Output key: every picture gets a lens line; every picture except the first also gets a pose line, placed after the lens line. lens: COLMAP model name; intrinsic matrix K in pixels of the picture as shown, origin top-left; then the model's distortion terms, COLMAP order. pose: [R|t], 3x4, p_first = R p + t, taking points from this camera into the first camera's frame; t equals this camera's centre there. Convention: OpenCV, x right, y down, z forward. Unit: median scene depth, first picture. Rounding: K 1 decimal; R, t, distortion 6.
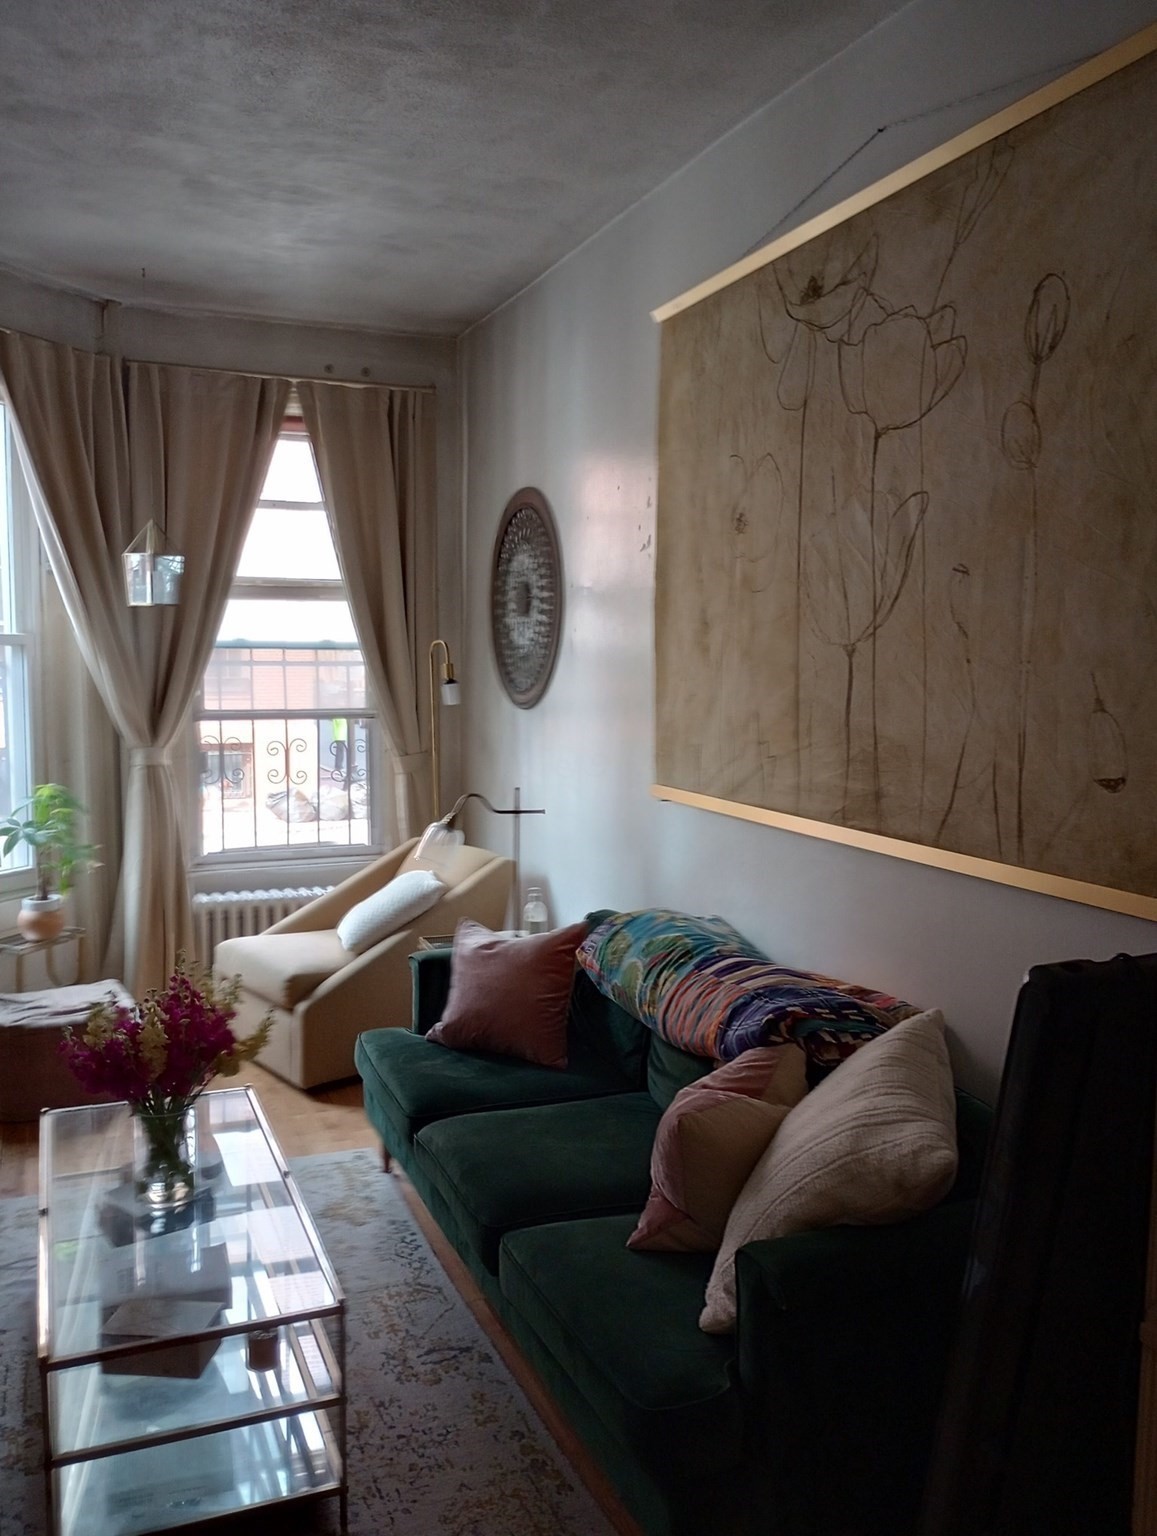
lens RADIAL K [[1268.5, 0, 578.5], [0, 1268.5, 768.0], [0, 0, 1]] dist [0.069136, -0.090037]
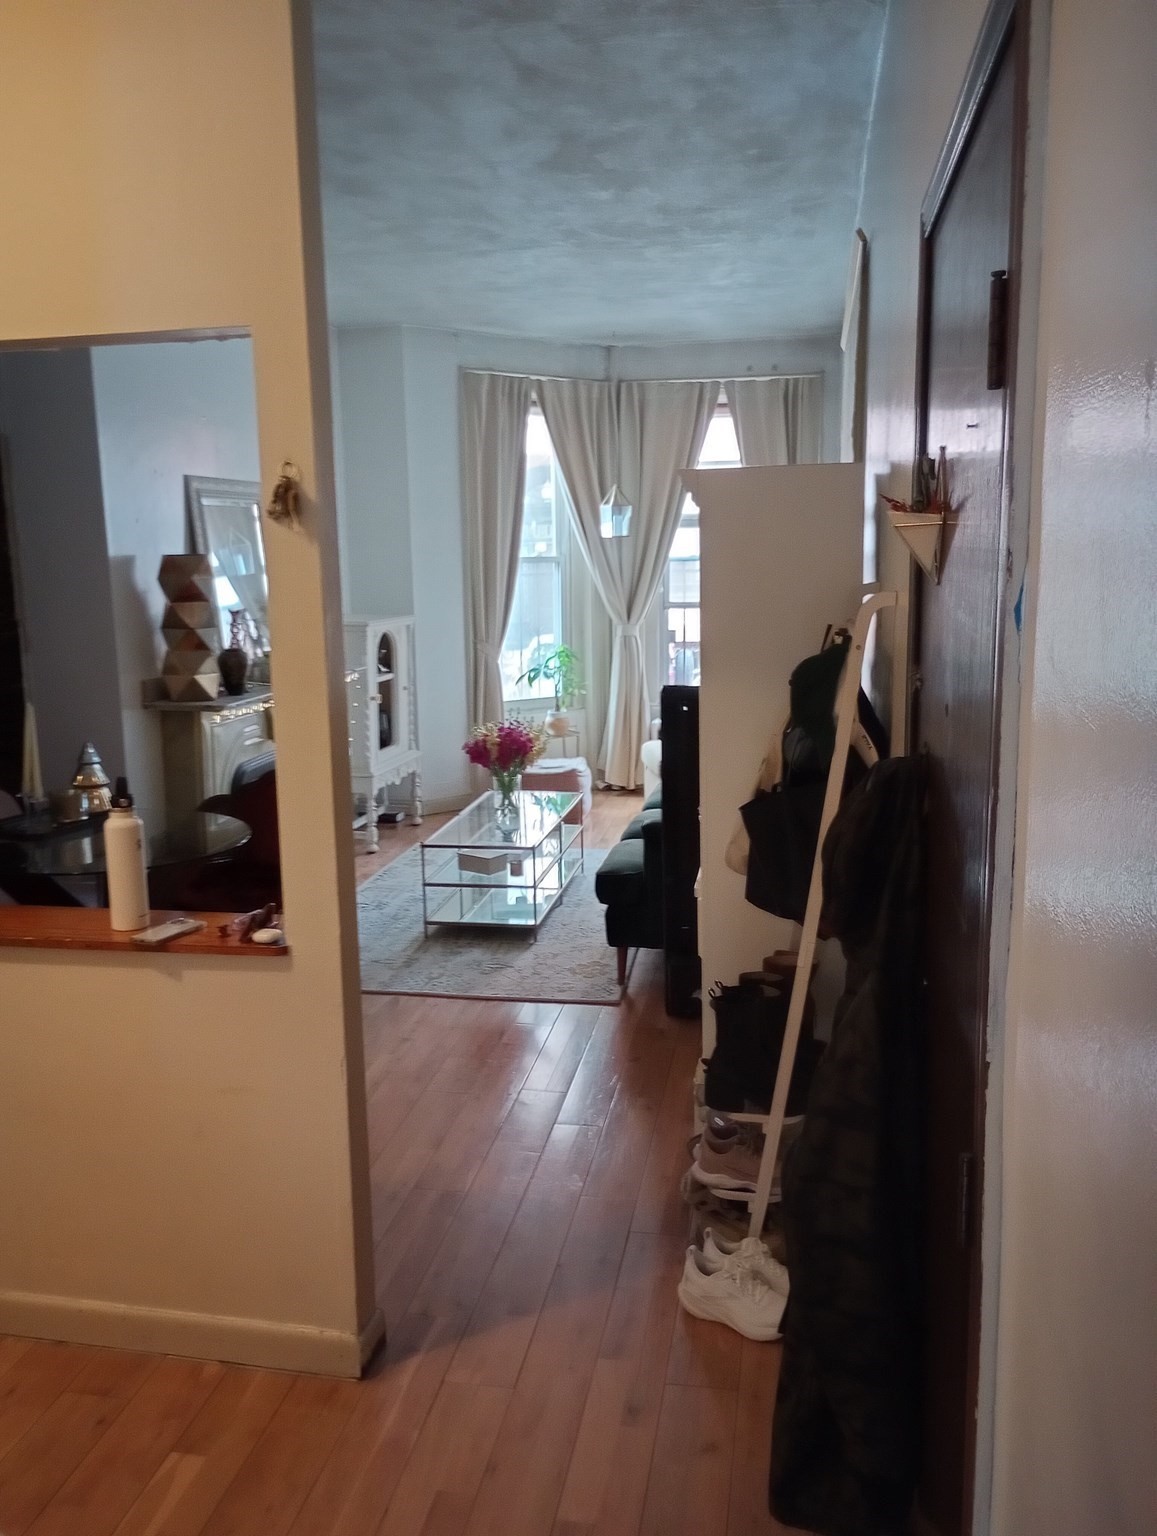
lens RADIAL K [[1268.5, 0, 578.5], [0, 1268.5, 768.0], [0, 0, 1]] dist [0.069136, -0.090037]
pose [[0.845202, 0.072472, -0.529511, 0.481927], [-0.032023, 0.995850, 0.085184, 0.029982], [0.533487, -0.055041, 0.844016, -0.401933]]
